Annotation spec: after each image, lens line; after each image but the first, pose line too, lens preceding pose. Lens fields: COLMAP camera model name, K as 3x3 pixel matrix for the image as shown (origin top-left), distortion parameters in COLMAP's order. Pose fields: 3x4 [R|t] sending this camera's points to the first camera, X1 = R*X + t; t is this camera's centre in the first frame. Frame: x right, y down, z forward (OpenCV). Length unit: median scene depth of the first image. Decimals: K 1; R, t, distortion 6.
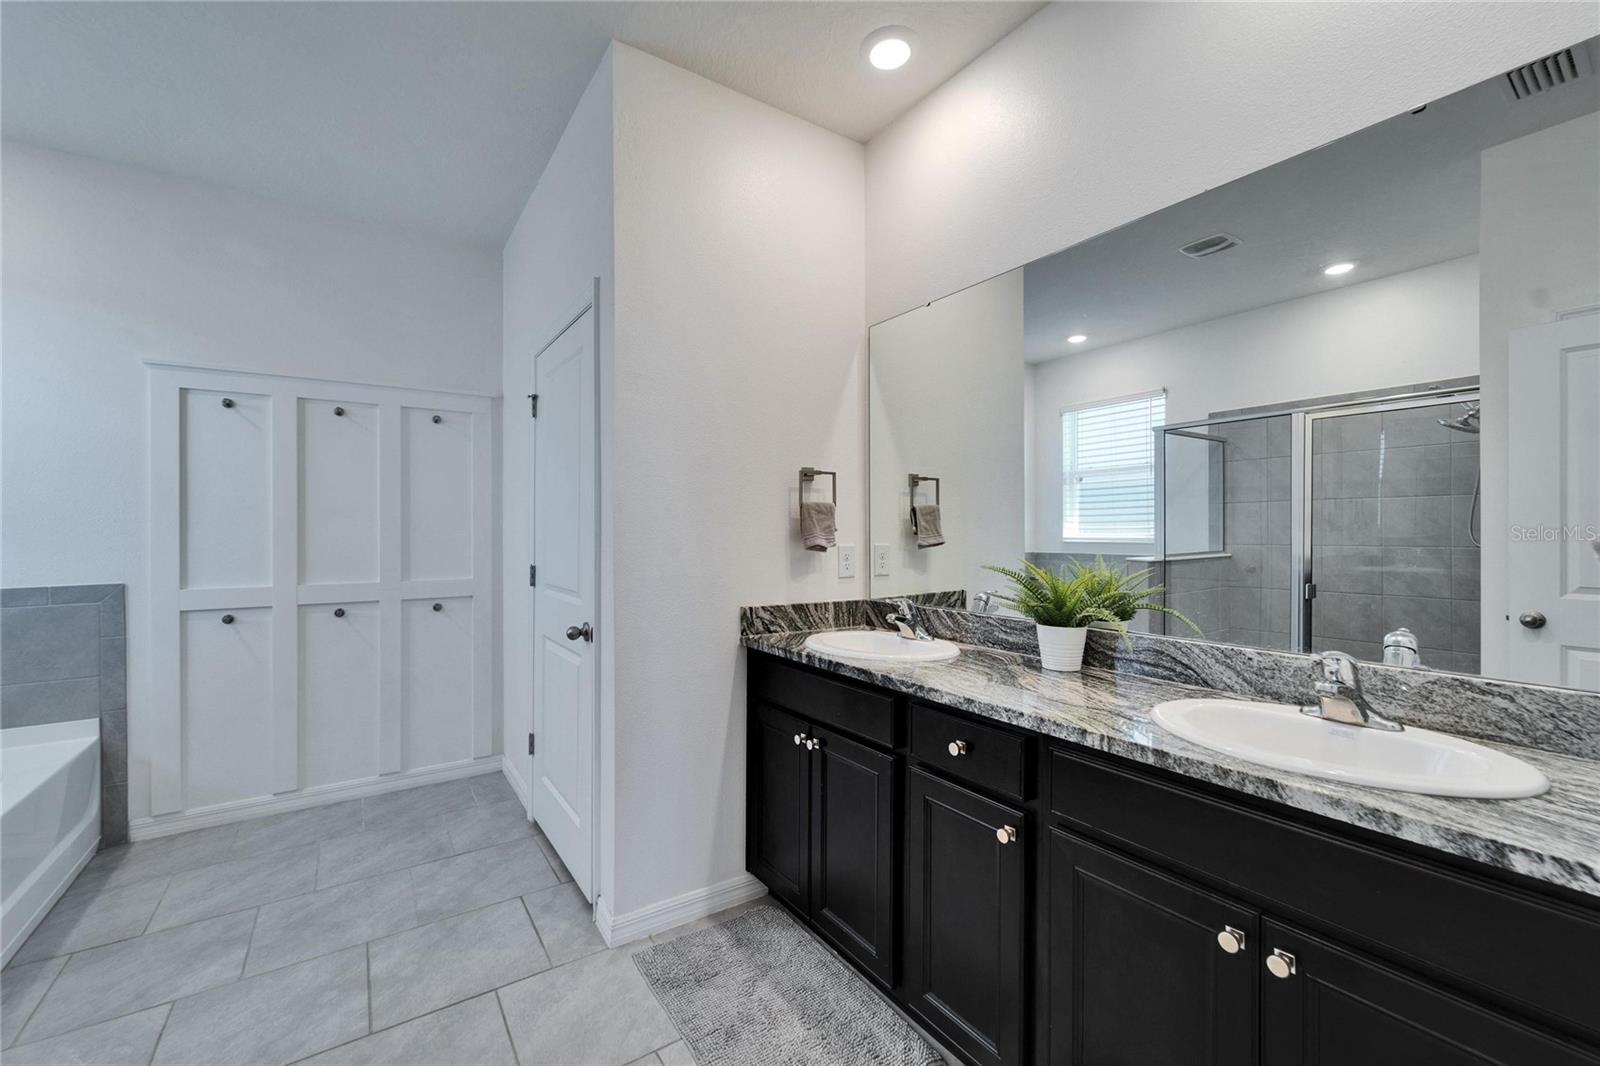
lens RADIAL K [[655.8, 0, 780.0], [0, 655.8, 532.0], [0, 0, 1]] dist [0.001046, -0.000866]
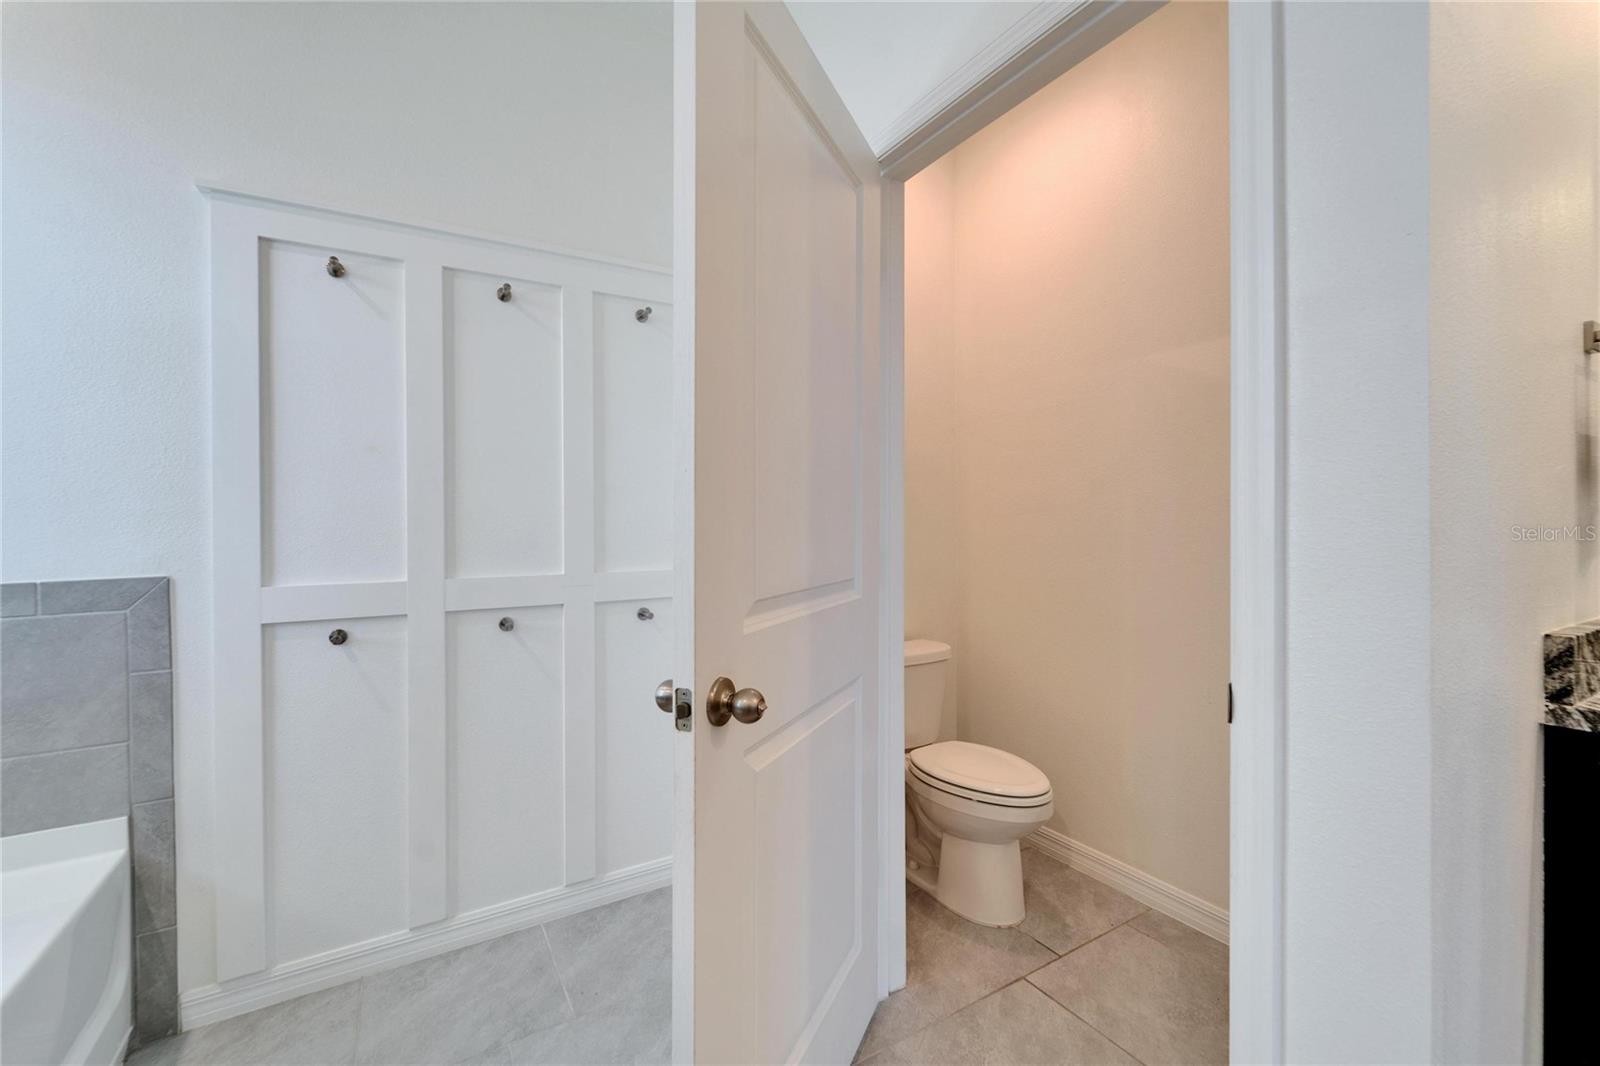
lens RADIAL K [[655.8, 0, 781.0], [0, 655.8, 523.3], [0, 0, 1]] dist [0.001046, -0.000866]
pose [[0.996690, -0.007791, -0.080927, -0.412380], [0.007684, 0.999969, -0.001624, 0.036168], [0.080937, 0.000996, 0.996719, 0.462380]]
